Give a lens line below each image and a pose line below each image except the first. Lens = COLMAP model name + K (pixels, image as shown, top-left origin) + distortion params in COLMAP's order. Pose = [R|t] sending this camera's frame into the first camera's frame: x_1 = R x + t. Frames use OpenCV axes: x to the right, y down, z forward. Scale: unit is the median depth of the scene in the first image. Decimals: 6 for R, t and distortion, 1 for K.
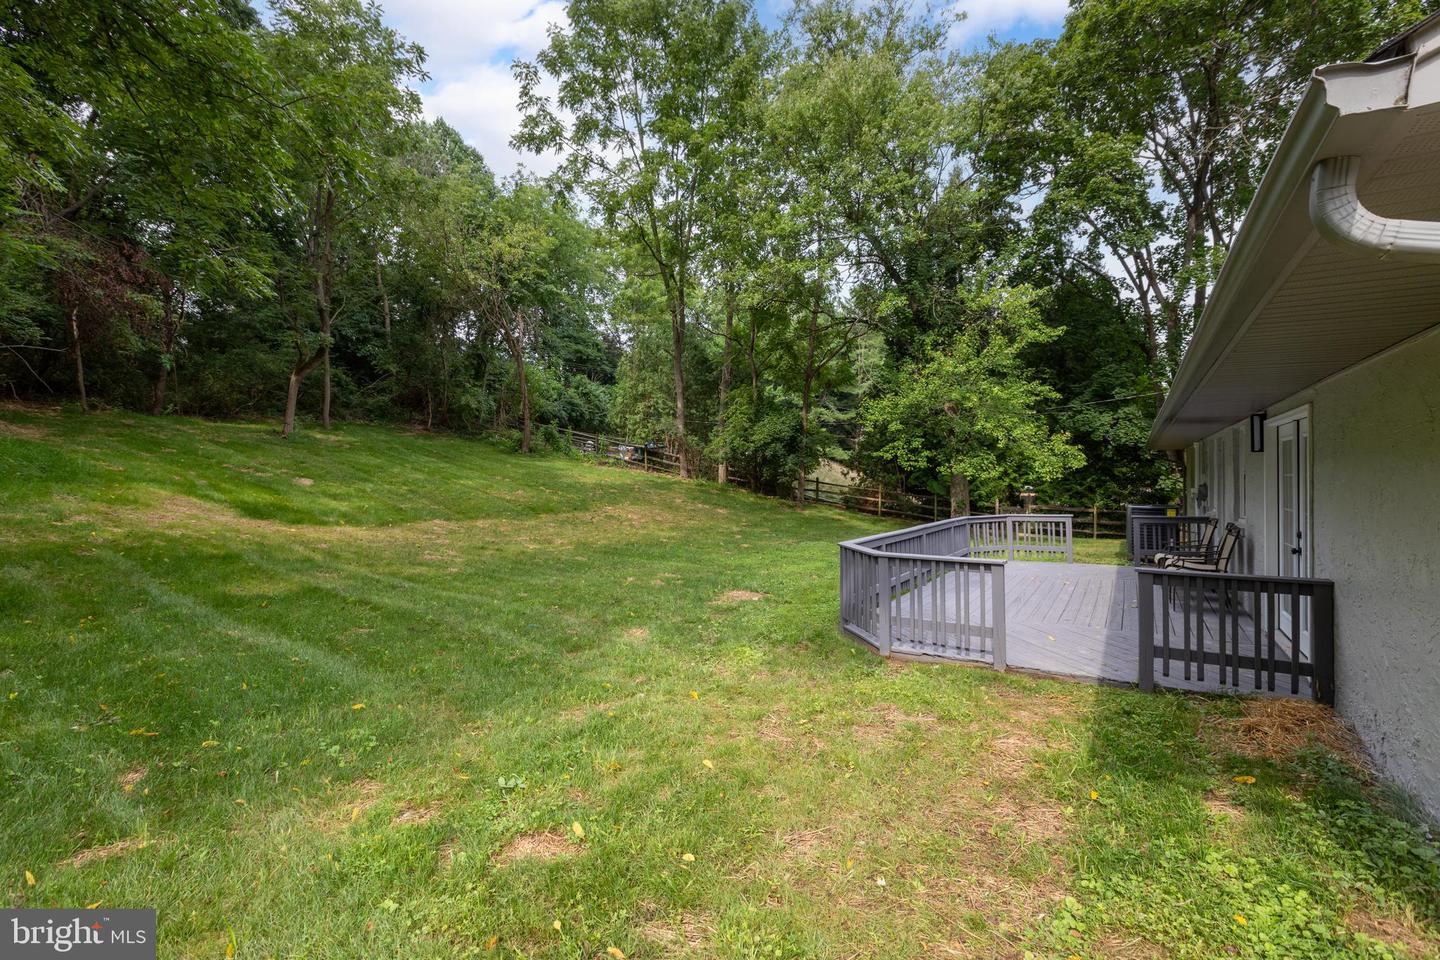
lens RADIAL K [[640.0, 0, 700.9], [0, 640.0, 476.8], [0, 0, 1]] dist [0.001344, 0.001787]
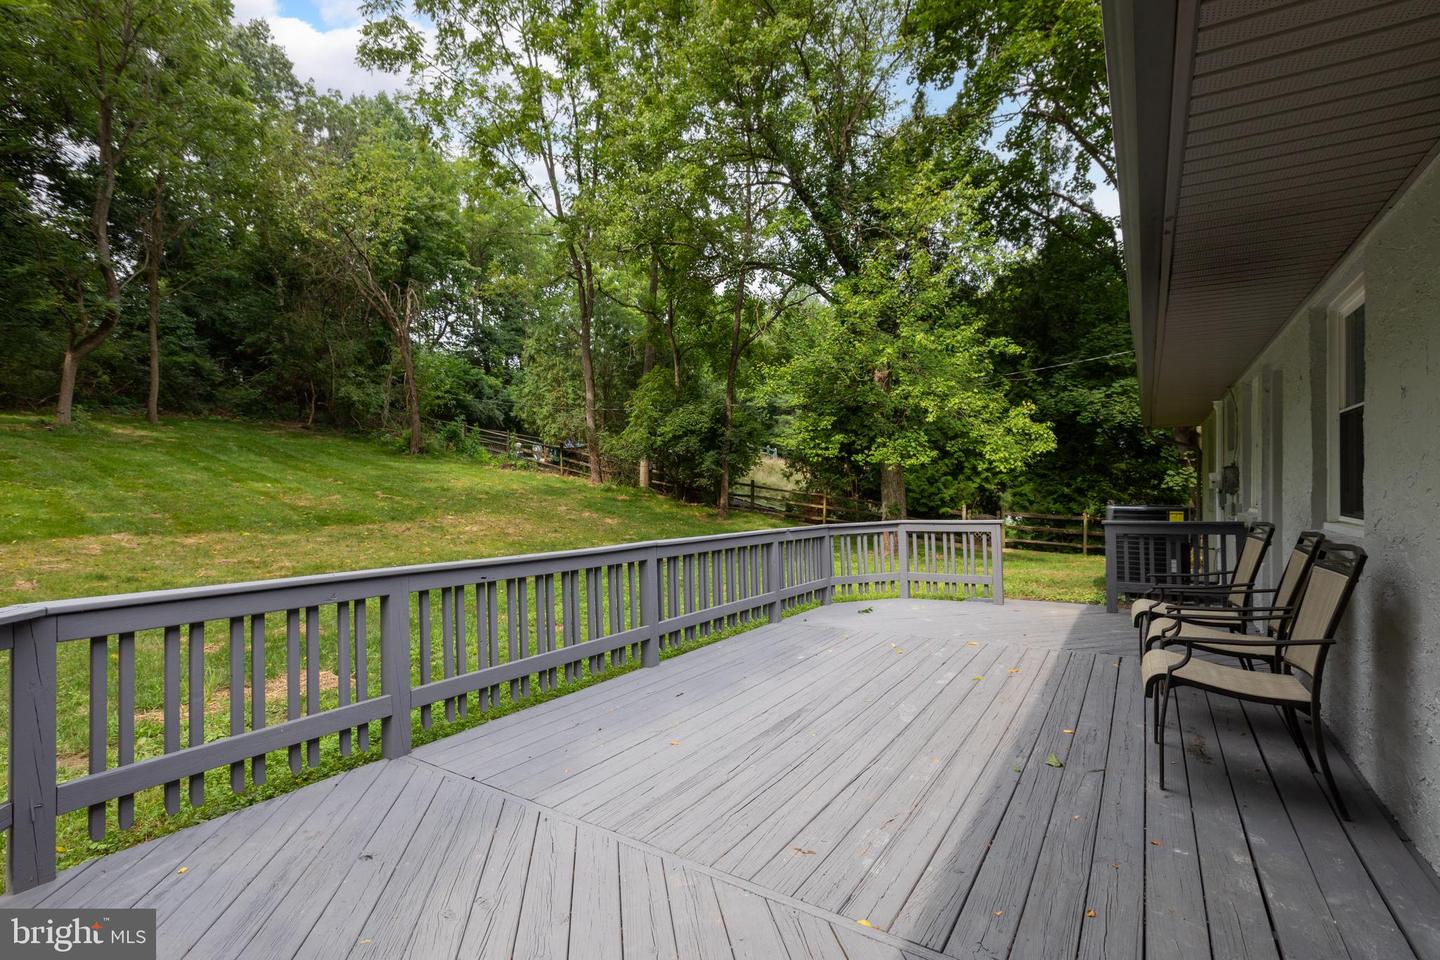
lens RADIAL K [[640.0, 0, 721.9], [0, 640.0, 495.6], [0, 0, 1]] dist [0.001344, 0.001787]
pose [[0.999985, -0.004438, 0.003104, 0.147355], [0.004412, 0.999955, 0.008382, 0.014175], [-0.003141, -0.008368, 0.999960, 0.192606]]
